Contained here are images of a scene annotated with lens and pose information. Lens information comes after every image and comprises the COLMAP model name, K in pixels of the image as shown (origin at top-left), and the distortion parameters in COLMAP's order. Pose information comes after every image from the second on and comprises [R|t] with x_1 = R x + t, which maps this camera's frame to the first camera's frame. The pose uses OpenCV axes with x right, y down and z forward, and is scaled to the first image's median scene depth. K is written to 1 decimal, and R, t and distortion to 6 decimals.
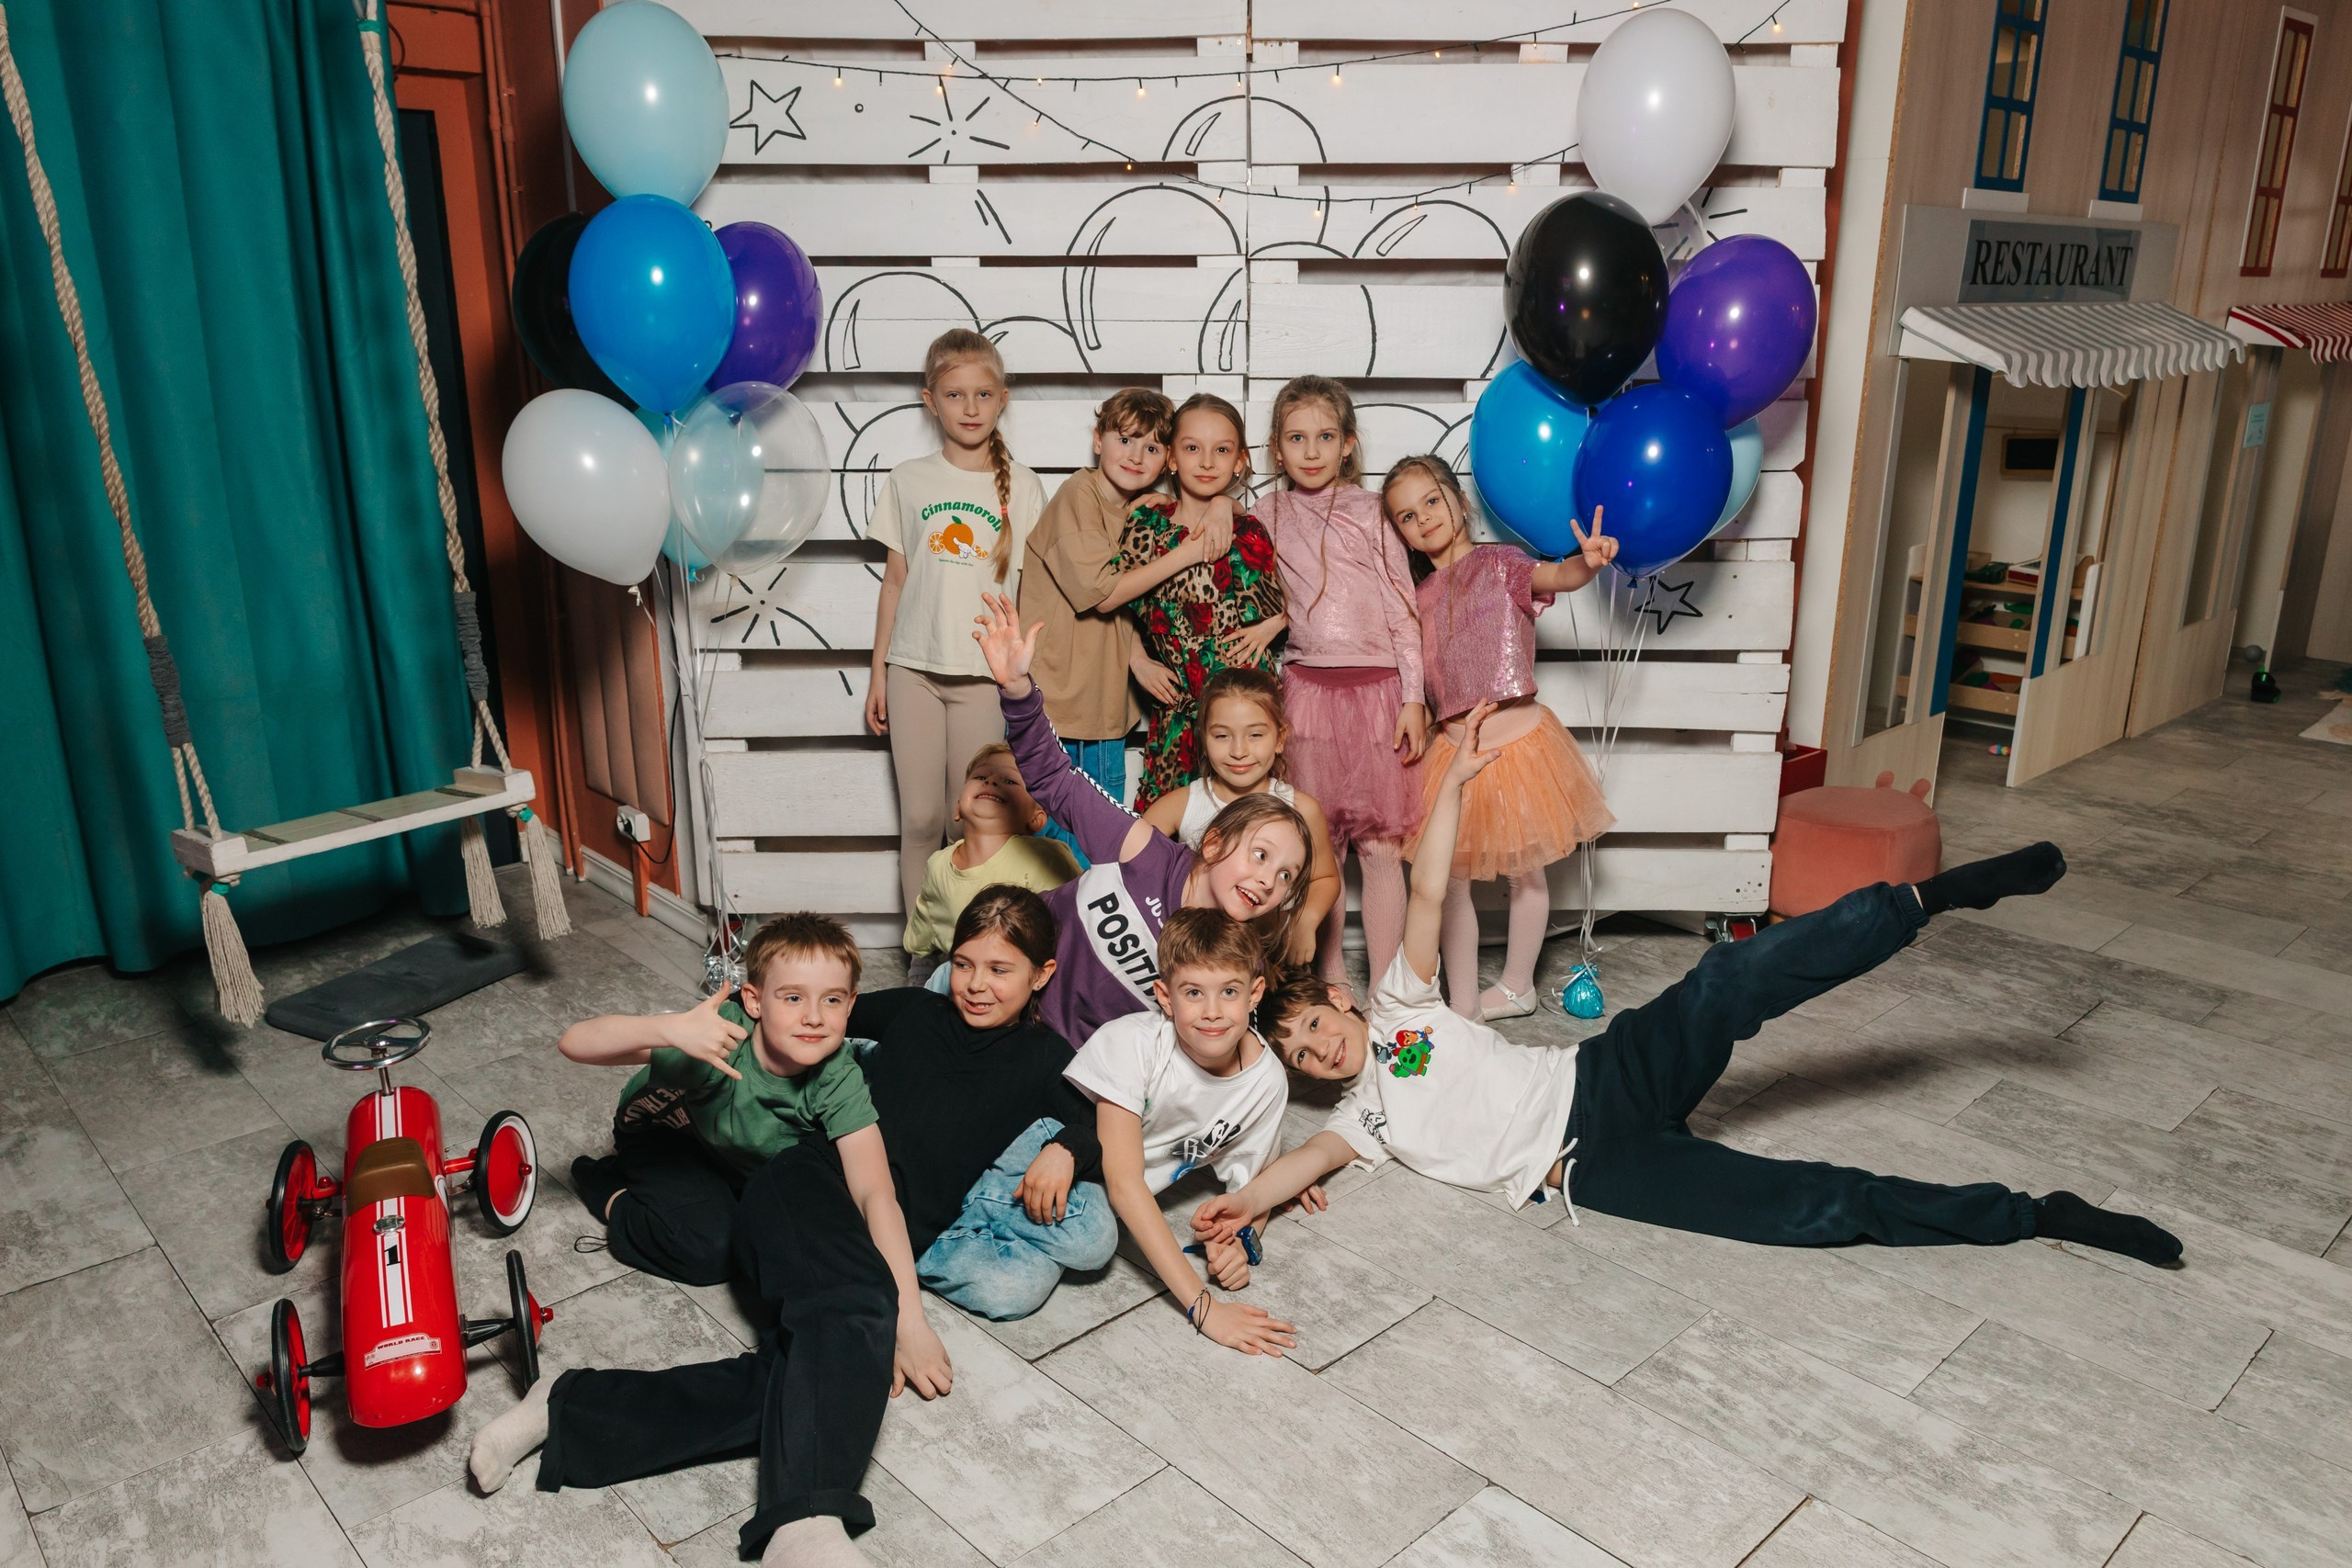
lens RADIAL K [[1662.3, 0, 1176.0], [0, 1662.3, 784.0], [0, 0, 1]] dist [-0.014753, 0.017677]
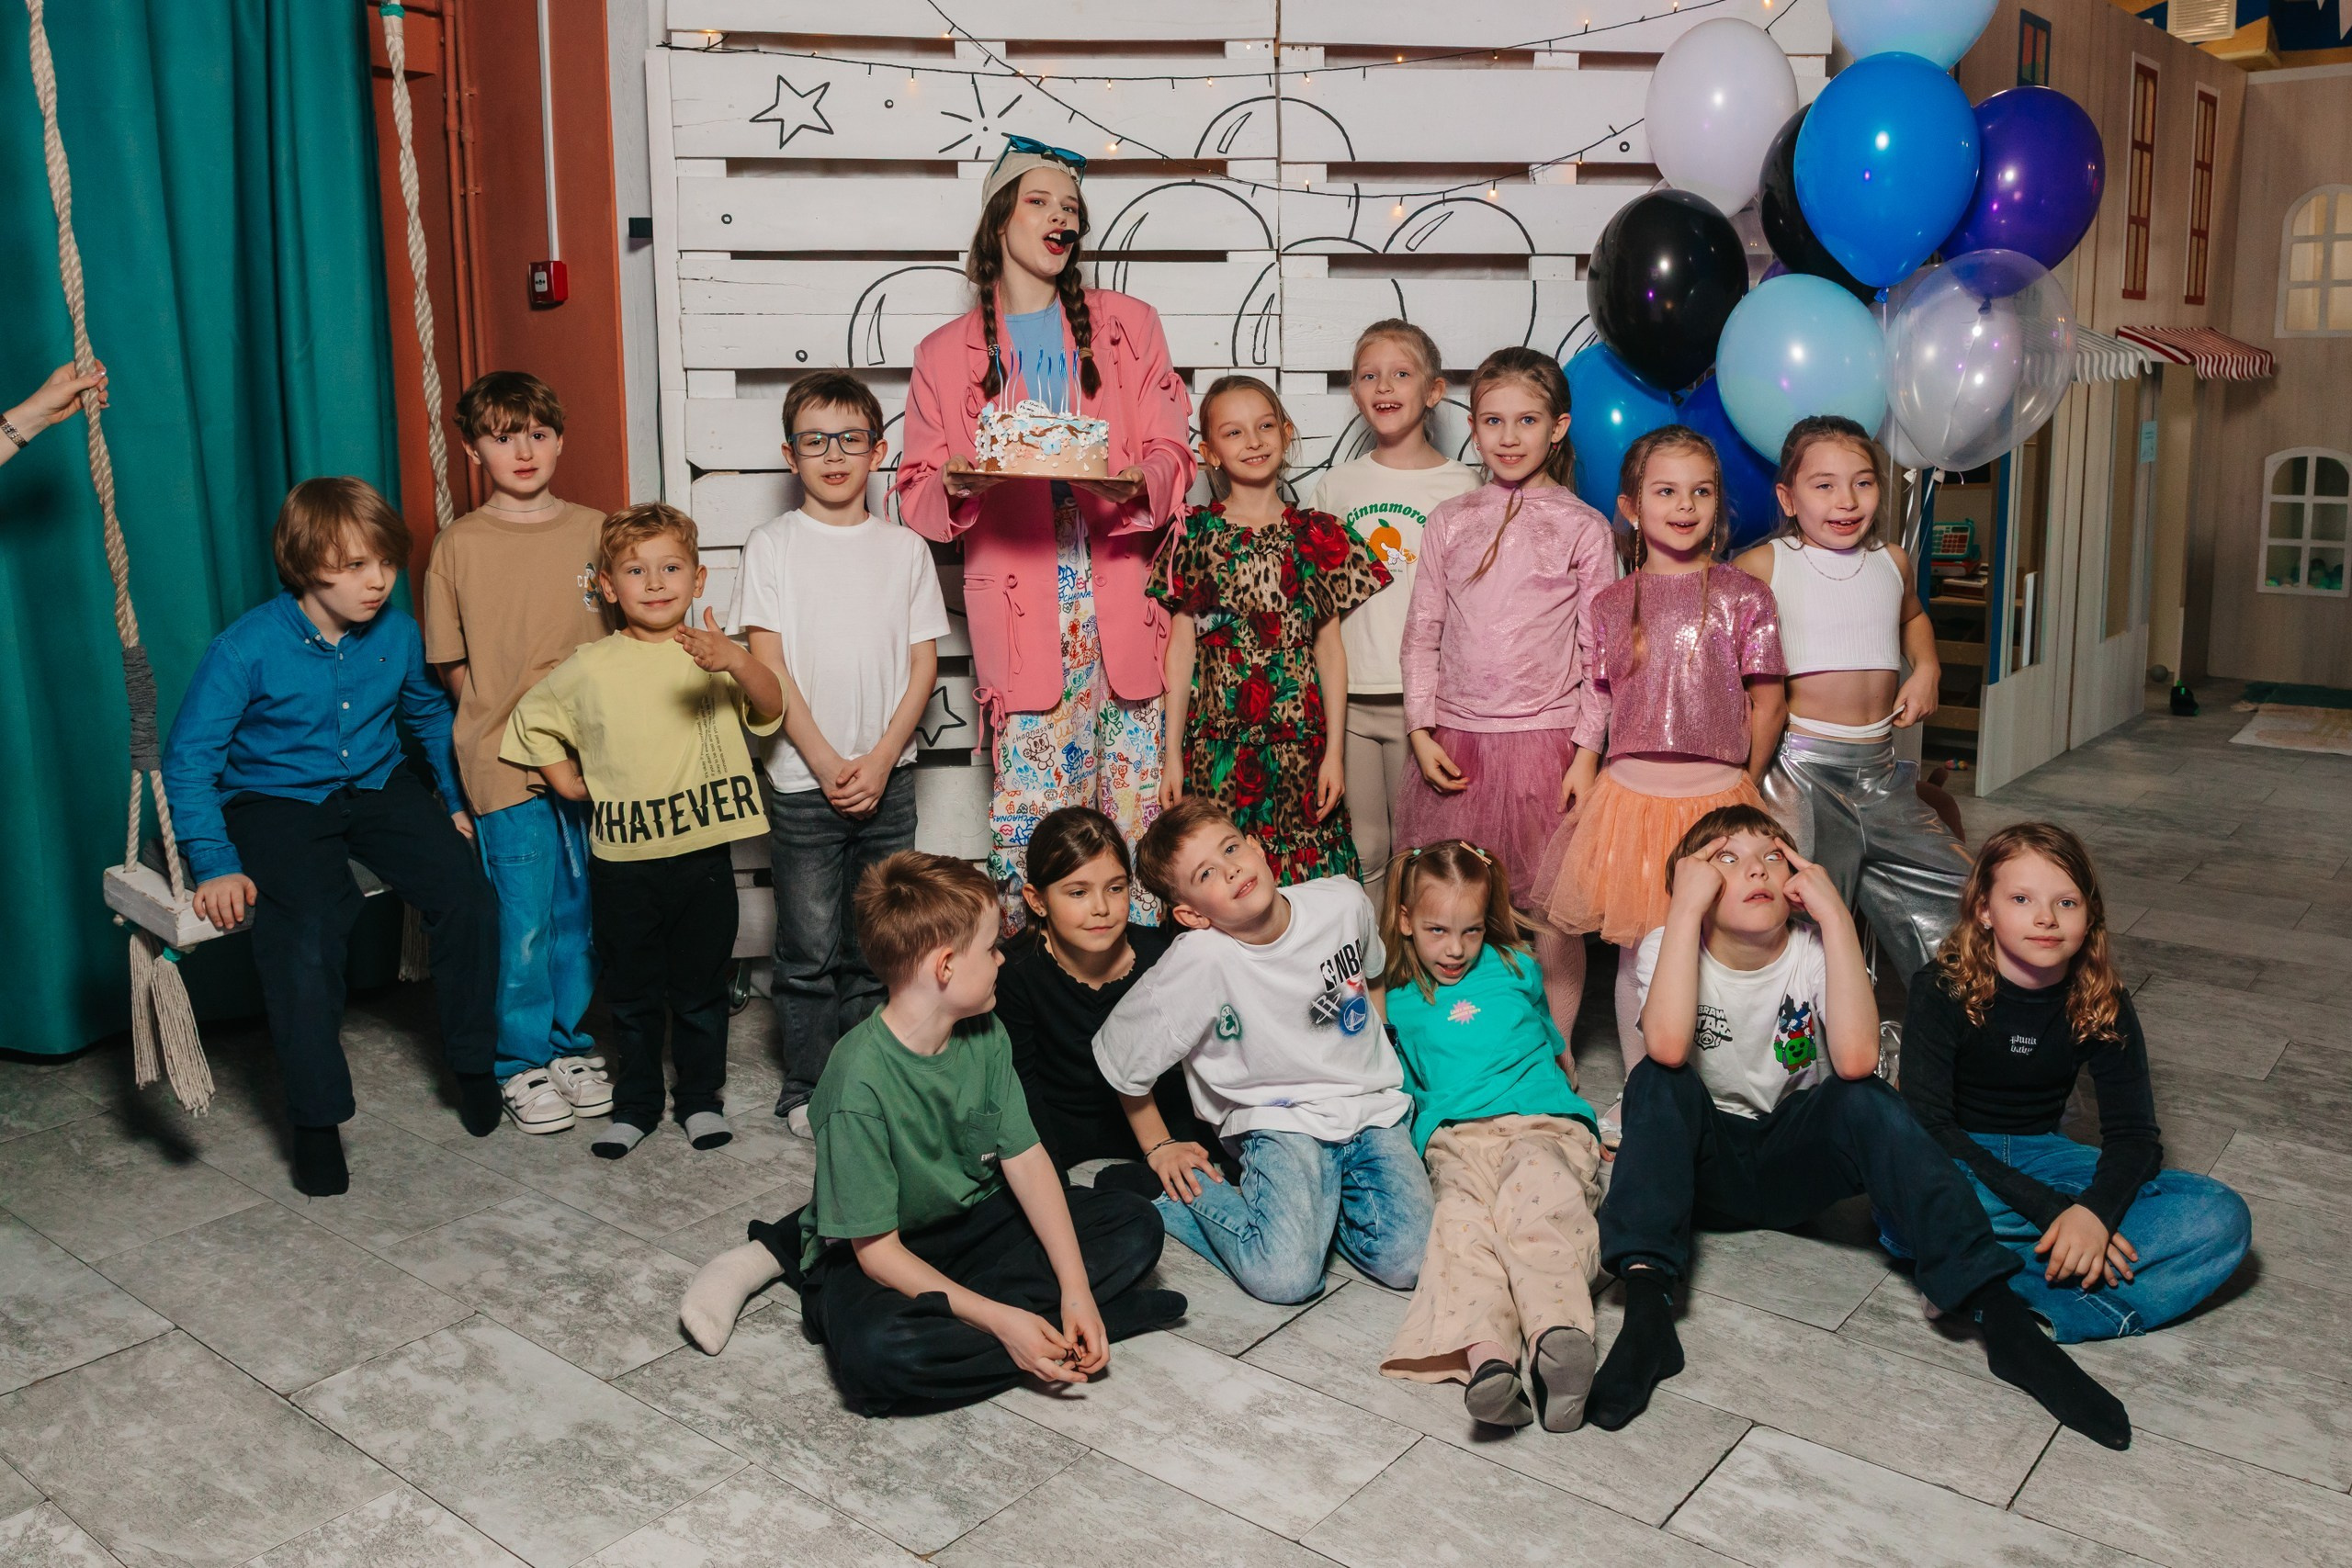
lens RADIAL K [[1885.2, 0, 1170.6], [0, 1885.2, 628.2], [0, 0, 1]] dist [0.012002, -0.002183]
pose [[0.990001, -0.026432, 0.138559, -0.207974], [0.047286, 0.987638, -0.149447, 0.081333], [-0.132896, 0.154505, 0.979013, -0.074713]]
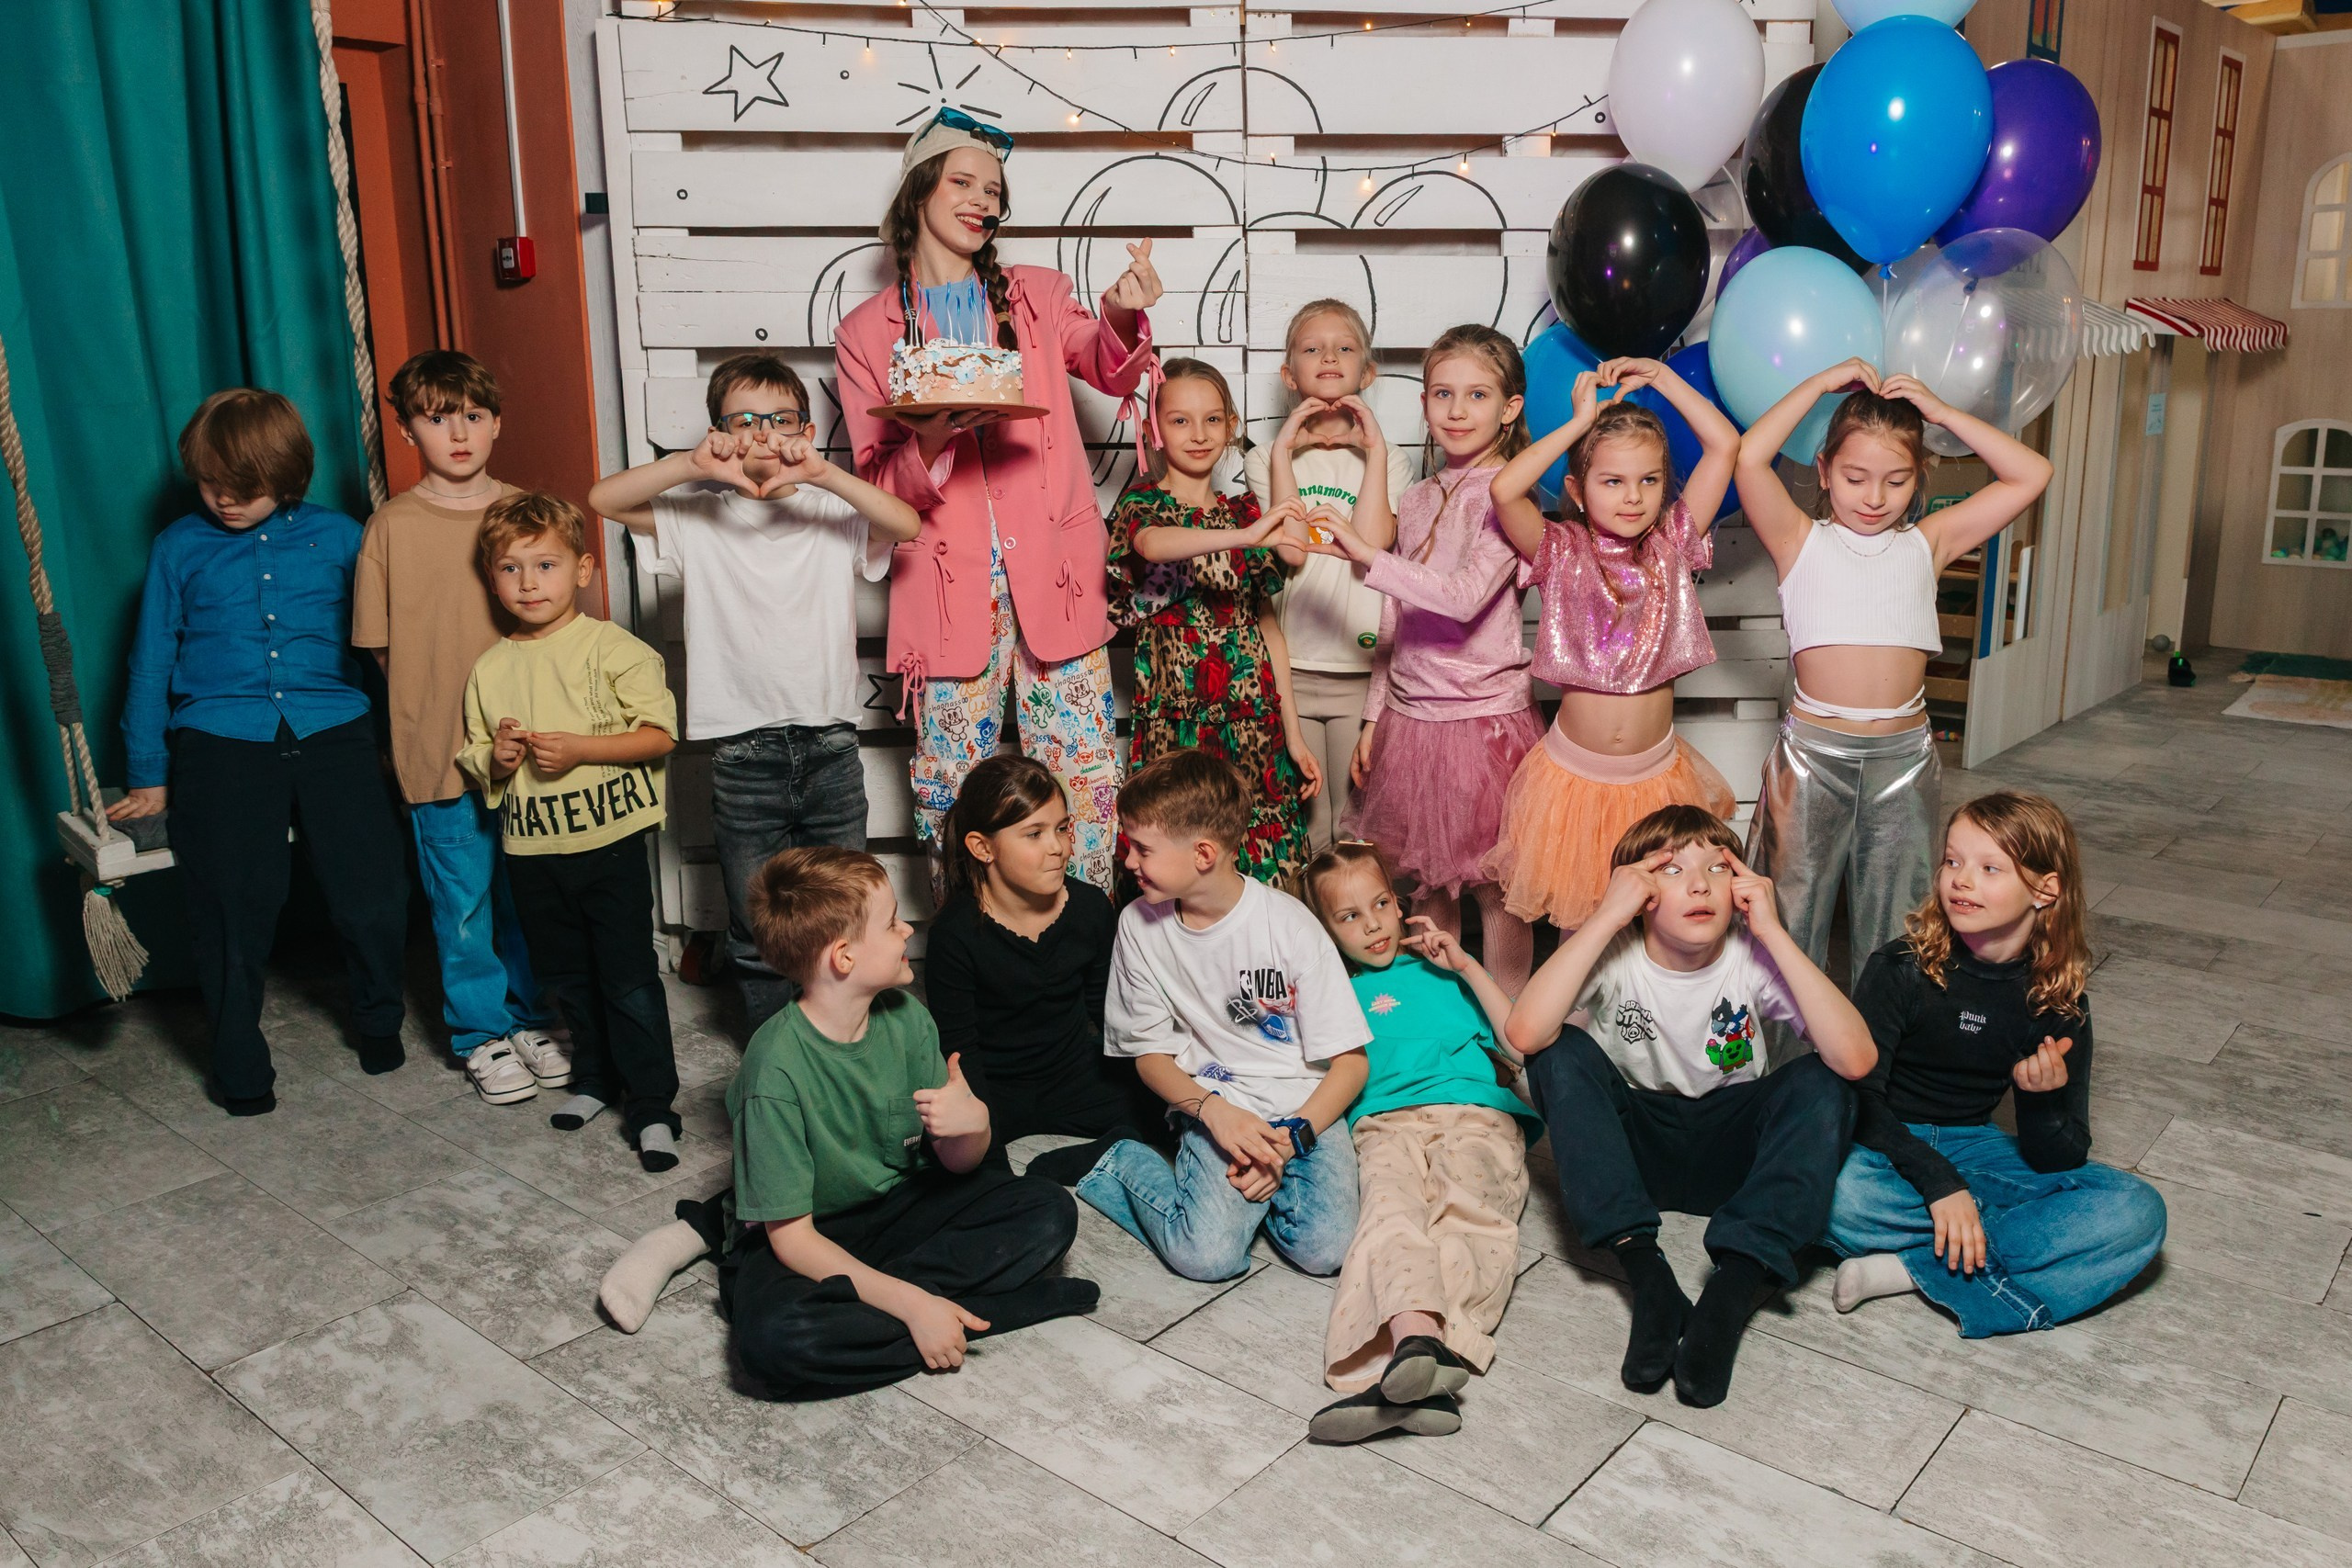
lens RADIAL K [[1791.6, 0, 1202.6], [0, 1791.6, 718.6], [0, 0, 1]] dist [0.012399, -0.004144]
pose [[0.992806, -0.032436, 0.115258, -0.128554], [0.041392, 0.996235, -0.076174, 0.059729], [-0.112353, 0.080397, 0.990411, -0.031518]]
